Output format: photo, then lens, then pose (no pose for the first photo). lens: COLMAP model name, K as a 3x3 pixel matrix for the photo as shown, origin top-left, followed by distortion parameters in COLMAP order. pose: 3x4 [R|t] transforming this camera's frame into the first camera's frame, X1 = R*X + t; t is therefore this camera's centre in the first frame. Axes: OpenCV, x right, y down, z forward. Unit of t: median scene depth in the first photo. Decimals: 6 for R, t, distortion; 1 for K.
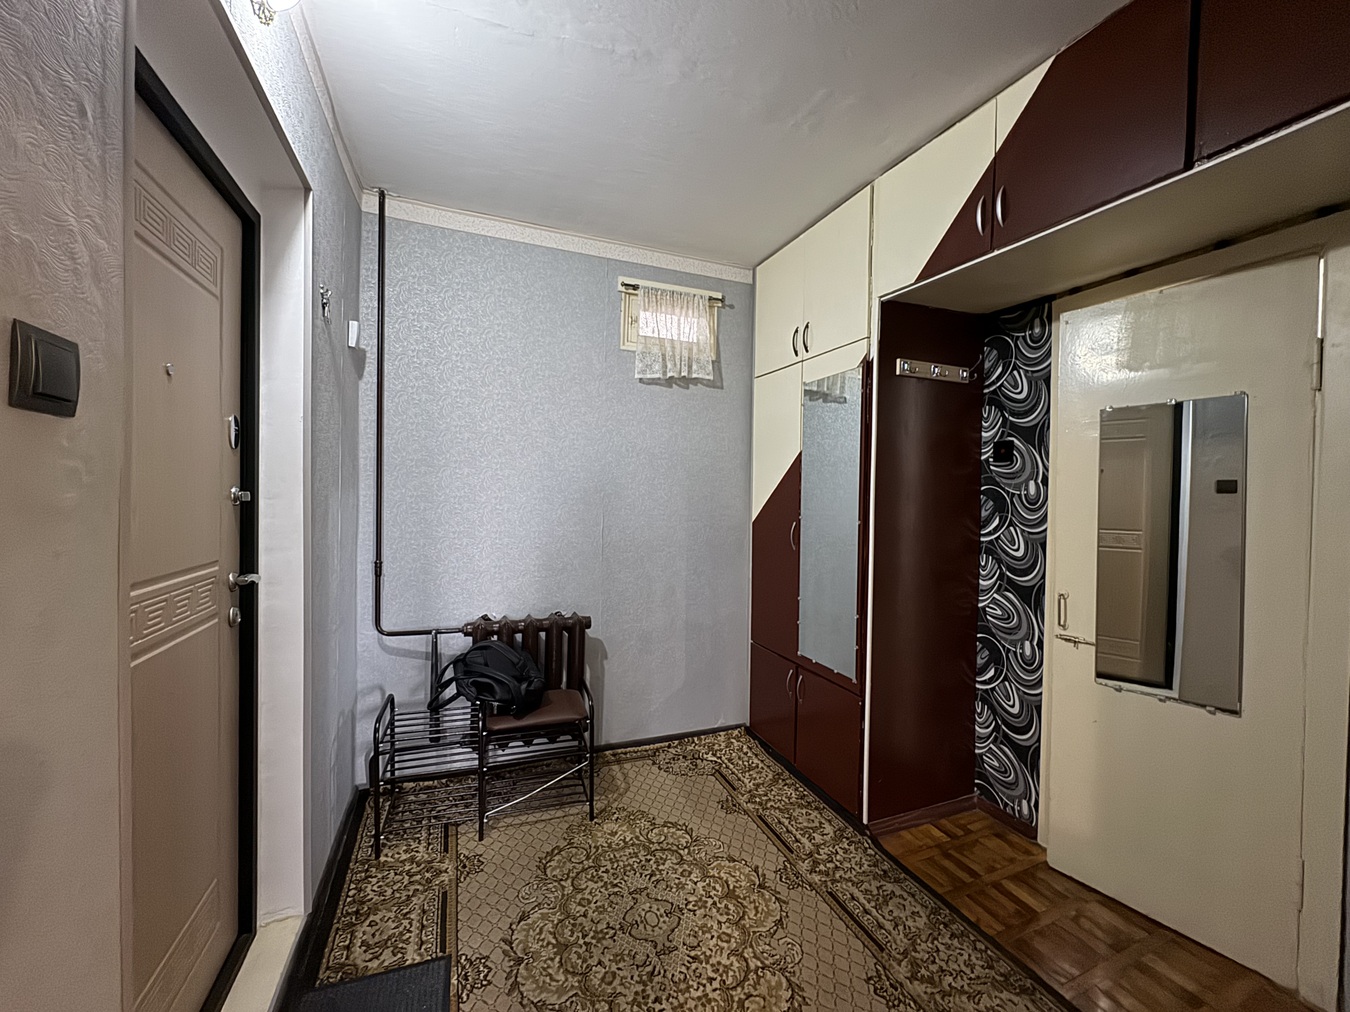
lens RADIAL K [[537.5, 0, 670.3], [0, 537.5, 505.8], [0, 0, 1]] dist [-0.001460, 0.000465]
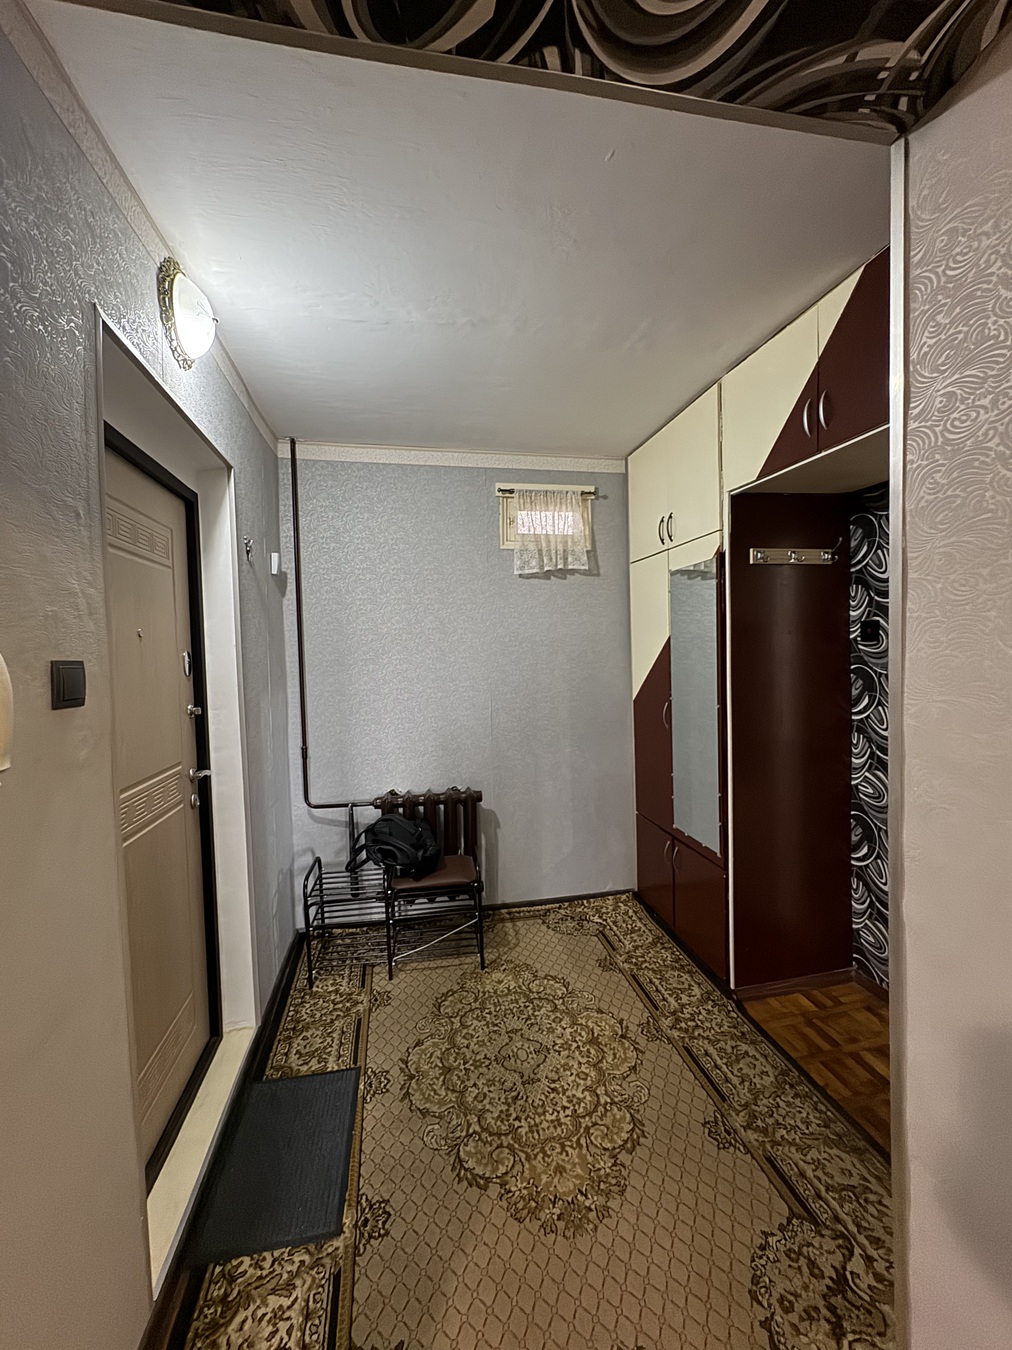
lens RADIAL K [[537.5, 0, 504.7], [0, 537.5, 674.4], [0, 0, 1]] dist [-0.001460, 0.000465]
pose [[0.982603, -0.036777, -0.182041, 0.135529], [0.040990, 0.998971, 0.019431, -0.070154], [0.181139, -0.026555, 0.983099, -0.112644]]
